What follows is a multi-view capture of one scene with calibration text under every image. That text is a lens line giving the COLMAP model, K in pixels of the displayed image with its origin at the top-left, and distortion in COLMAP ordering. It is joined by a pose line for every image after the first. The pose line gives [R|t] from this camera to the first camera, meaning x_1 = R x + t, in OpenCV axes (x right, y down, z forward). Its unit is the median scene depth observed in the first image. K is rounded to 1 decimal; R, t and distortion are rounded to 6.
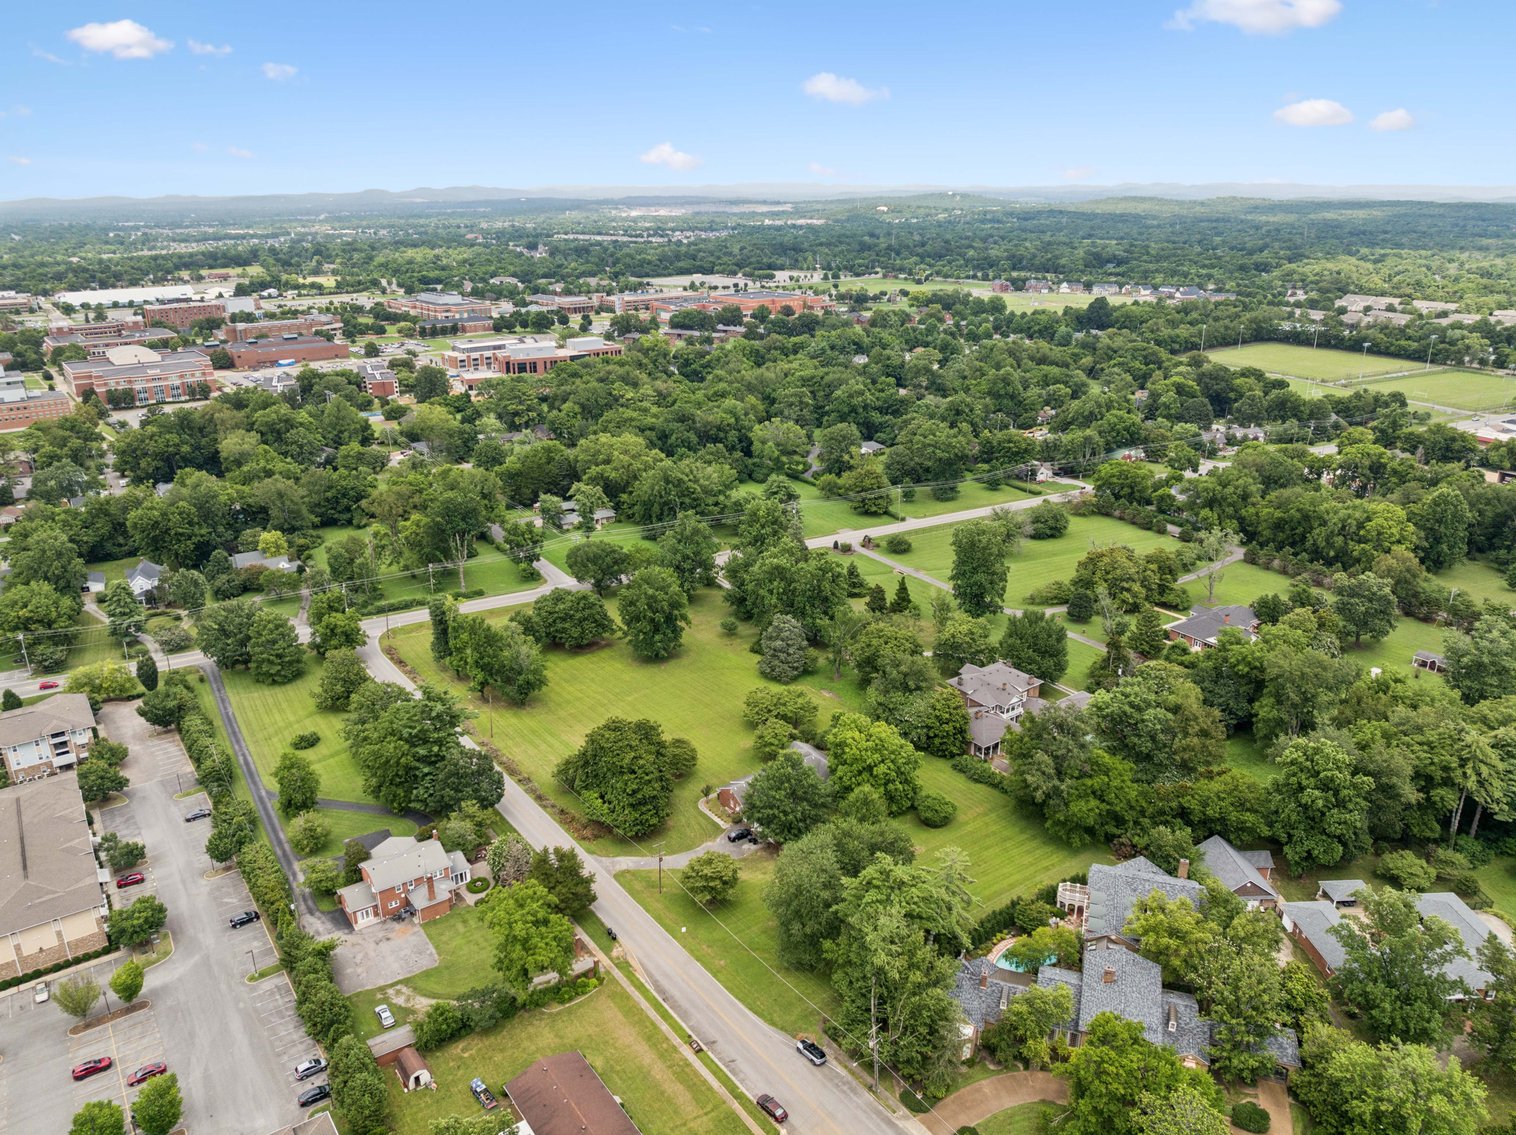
lens RADIAL K [[1085.7, 0, 736.3], [0, 1085.7, 566.7], [0, 0, 1]] dist [-0.042034, 0.003127]
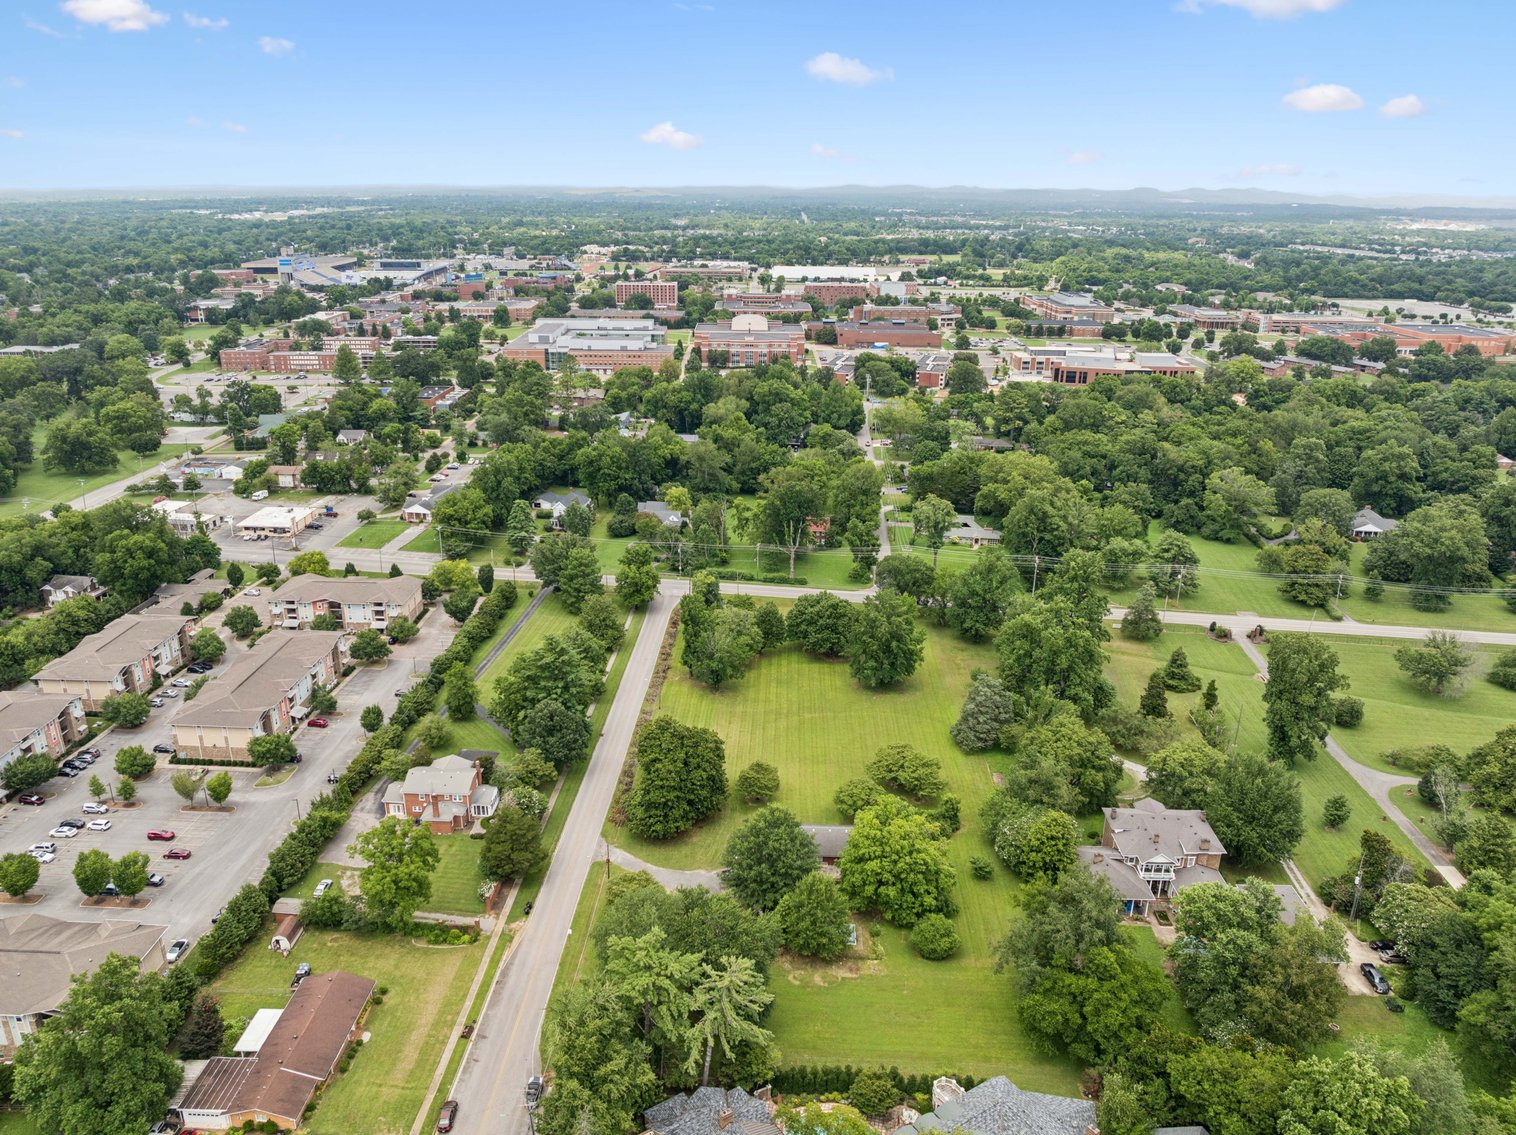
lens RADIAL K [[1085.7, 0, 736.3], [0, 1085.7, 566.7], [0, 0, 1]] dist [-0.042034, 0.003127]
pose [[0.789345, 0.218679, -0.573685, 0.217230], [-0.217652, 0.973399, 0.071572, -0.036106], [0.574075, 0.068368, 0.815943, 0.098449]]
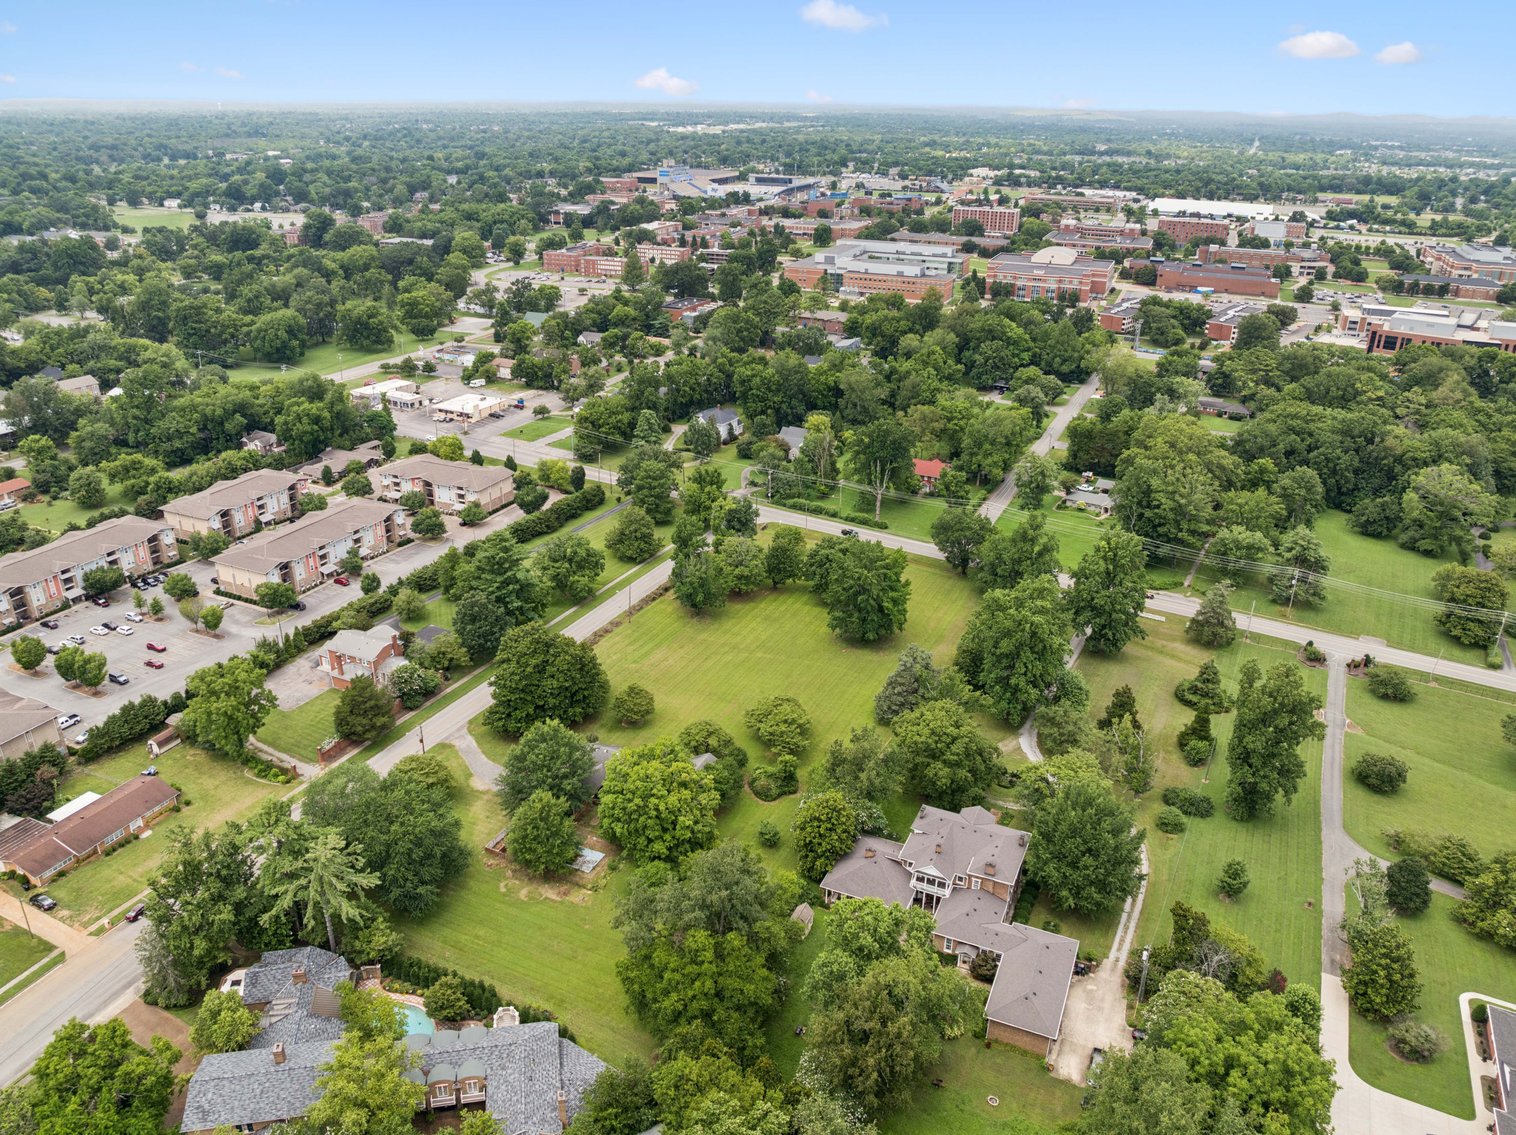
lens RADIAL K [[1085.7, 0, 736.3], [0, 1085.7, 566.7], [0, 0, 1]] dist [-0.042034, 0.003127]
pose [[0.498892, 0.359495, -0.788587, 0.350309], [-0.304590, 0.924594, 0.228801, -0.091423], [0.811376, 0.126049, 0.570772, 0.255116]]
